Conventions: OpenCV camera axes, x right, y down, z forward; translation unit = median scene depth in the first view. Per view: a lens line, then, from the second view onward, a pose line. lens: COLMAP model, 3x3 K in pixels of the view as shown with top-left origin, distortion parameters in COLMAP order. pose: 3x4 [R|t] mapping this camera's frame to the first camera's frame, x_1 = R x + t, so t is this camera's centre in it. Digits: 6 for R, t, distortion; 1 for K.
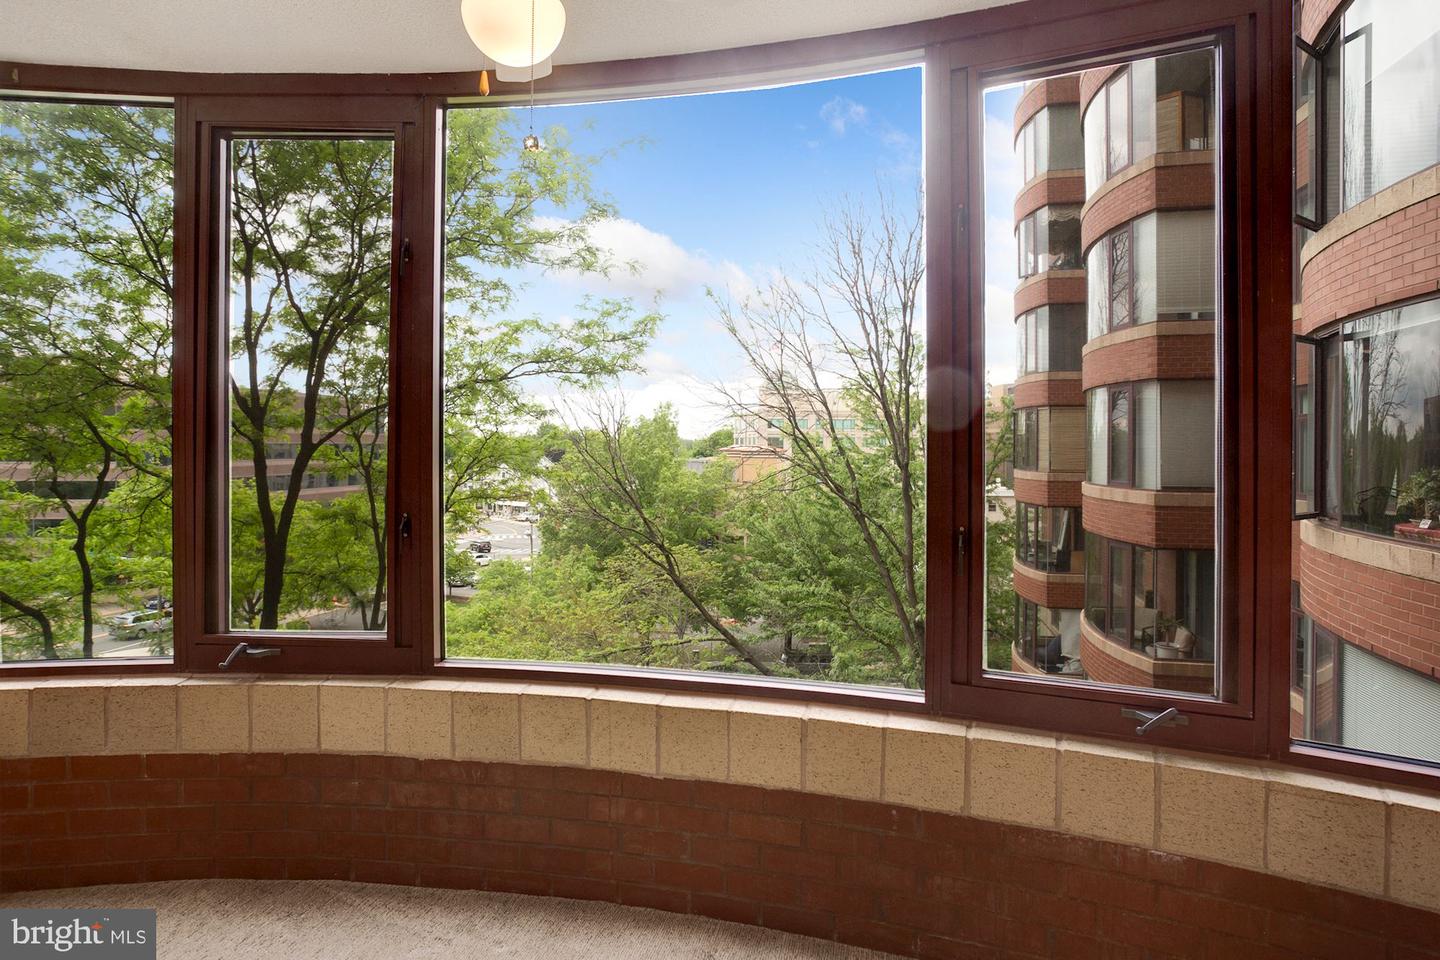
lens RADIAL K [[752.7, 0, 713.6], [0, 752.7, 448.2], [0, 0, 1]] dist [-0.050365, 0.026617]
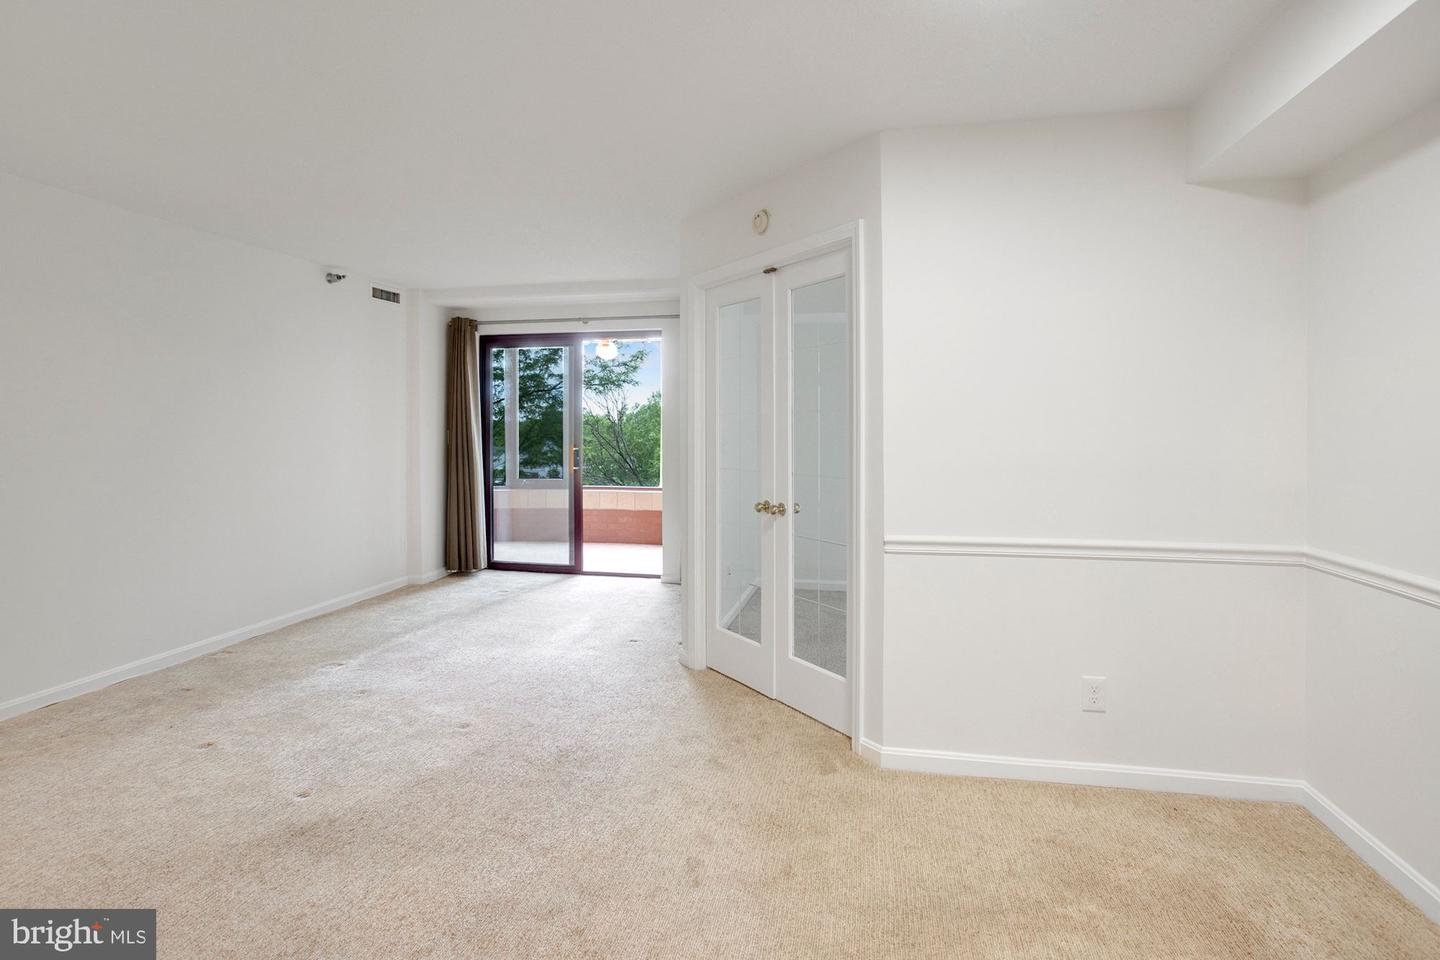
lens RADIAL K [[752.7, 0, 706.5], [0, 752.7, 439.6], [0, 0, 1]] dist [-0.050365, 0.026617]
pose [[0.999955, -0.004423, -0.008366, 0.075199], [0.004514, 0.999931, 0.010875, 0.004826], [0.008318, -0.010912, 0.999906, -0.662534]]
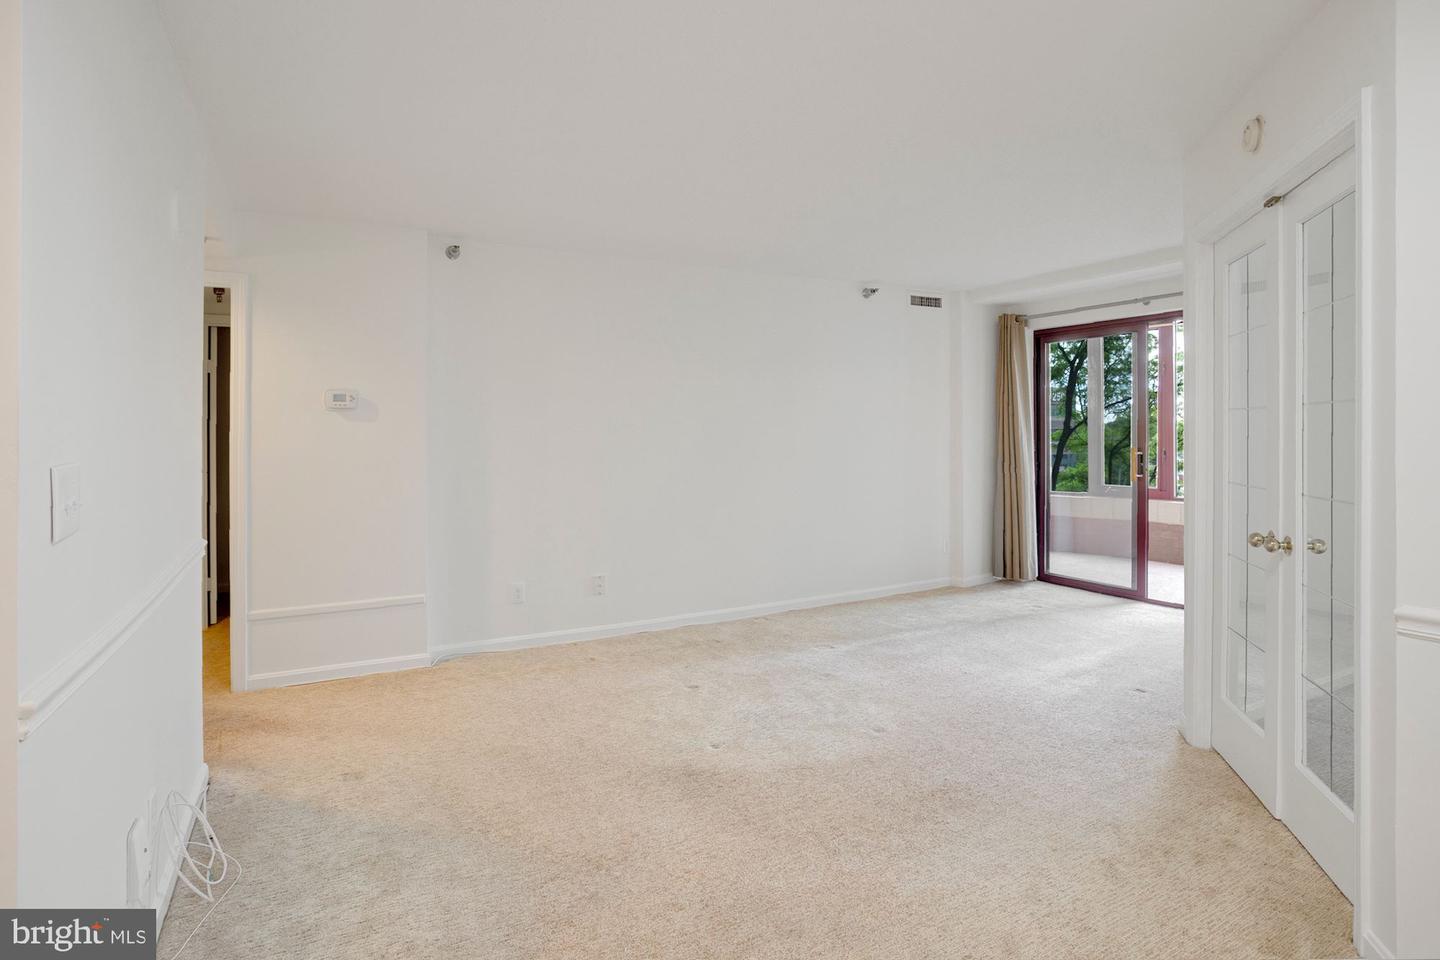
lens RADIAL K [[752.7, 0, 714.3], [0, 752.7, 437.9], [0, 0, 1]] dist [-0.050365, 0.026617]
pose [[0.655367, -0.005377, -0.755291, 0.171441], [0.009734, 0.999952, 0.001327, 0.004738], [0.755248, -0.008221, 0.655388, -0.601208]]
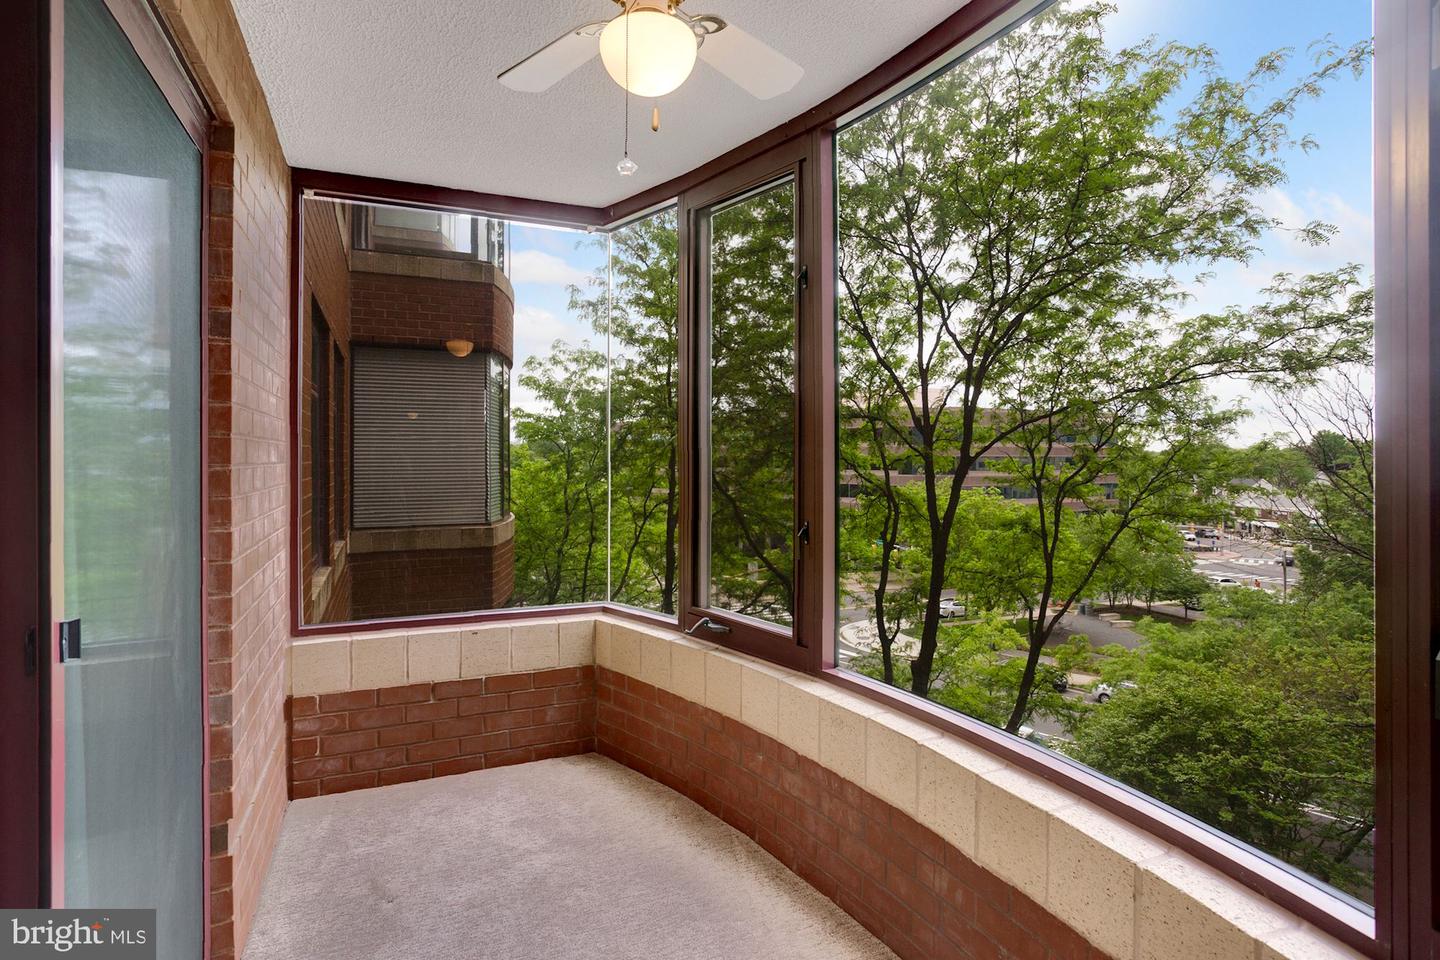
lens RADIAL K [[724.4, 0, 747.5], [0, 724.4, 468.9], [0, 0, 1]] dist [-0.003942, 0.000310]
pose [[0.632354, 0.012467, -0.774579, 0.083870], [-0.003665, 0.999907, 0.013102, -0.001196], [0.774671, -0.005447, 0.632341, 0.065639]]
